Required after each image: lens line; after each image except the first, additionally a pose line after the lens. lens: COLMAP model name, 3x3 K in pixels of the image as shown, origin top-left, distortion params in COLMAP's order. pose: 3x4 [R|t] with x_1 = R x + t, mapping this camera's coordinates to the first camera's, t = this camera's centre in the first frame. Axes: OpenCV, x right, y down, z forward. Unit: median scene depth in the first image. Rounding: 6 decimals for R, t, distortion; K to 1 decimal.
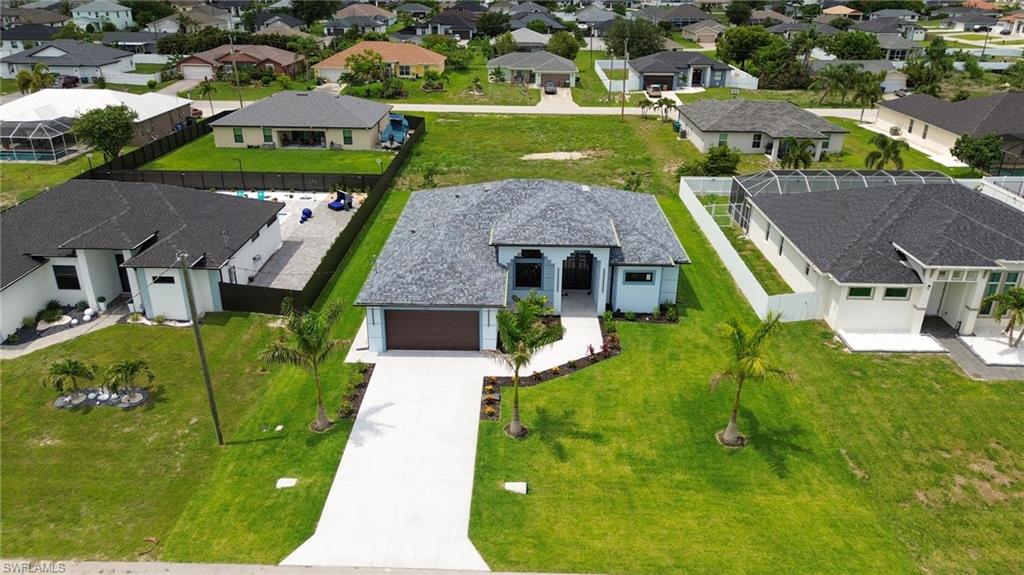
lens RADIAL K [[741.0, 0, 512.0], [0, 741.0, 287.5], [0, 0, 1]] dist [0.009293, 0.001811]
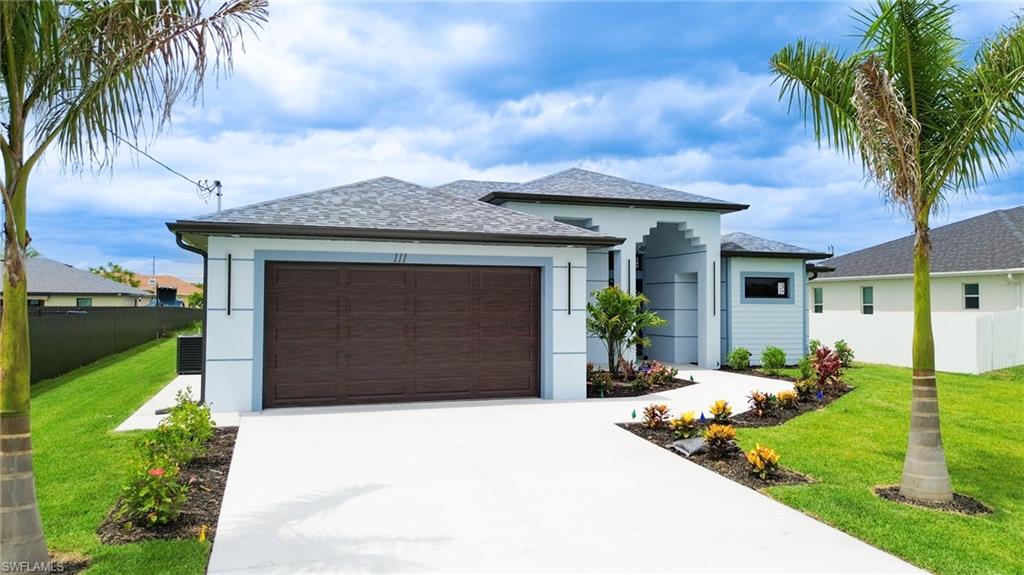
lens RADIAL K [[733.3, 0, 512.0], [0, 733.3, 287.5], [0, 0, 1]] dist [0.145703, 0.000140]
pose [[0.942644, 0.004208, 0.333773, -0.201949], [0.134200, 0.910773, -0.390492, 0.200973], [-0.305634, 0.412887, 0.857970, 0.764193]]
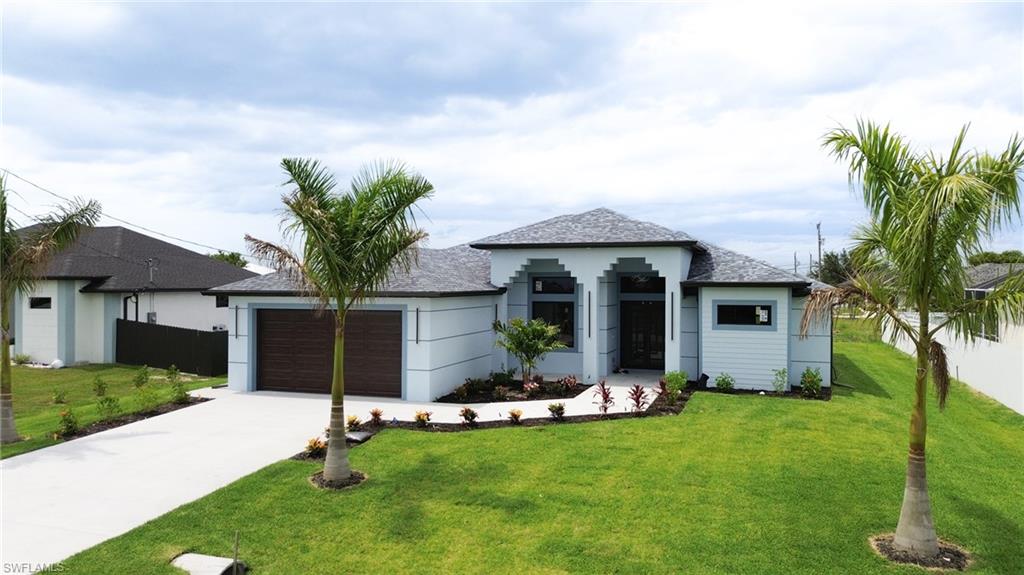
lens RADIAL K [[741.0, 0, 512.0], [0, 741.0, 287.5], [0, 0, 1]] dist [0.009293, 0.001811]
pose [[0.954365, -0.001915, -0.298636, 0.212932], [-0.112715, 0.923711, -0.366134, 0.225176], [0.276555, 0.383086, 0.881341, 0.593640]]
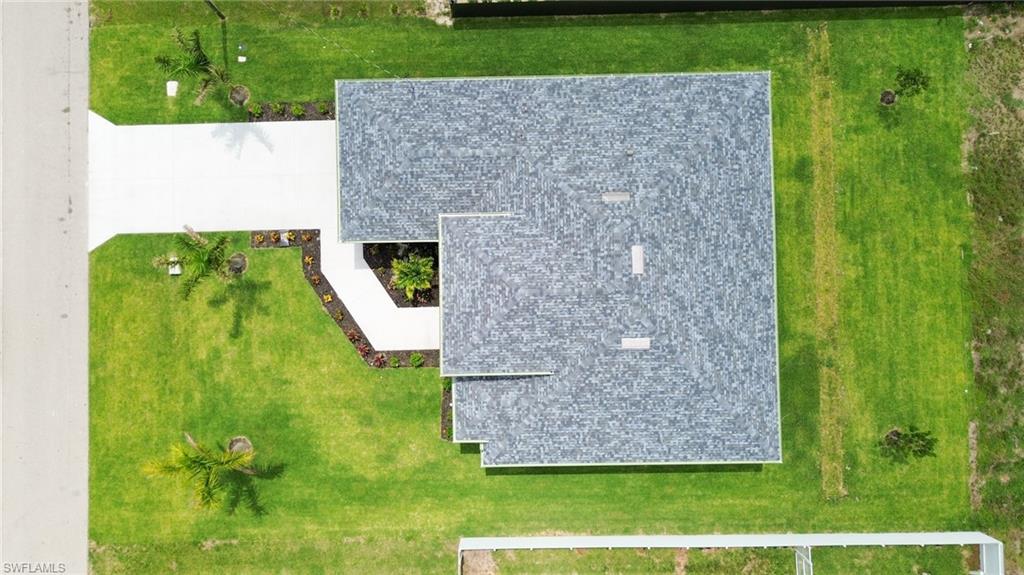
lens RADIAL K [[741.0, 0, 512.0], [0, 741.0, 287.5], [0, 0, 1]] dist [0.009293, 0.001811]
pose [[0.041978, 0.998572, -0.033056, 0.095028], [-0.387353, 0.046763, 0.920745, -0.993075], [0.920975, -0.025847, 0.388763, 0.903304]]
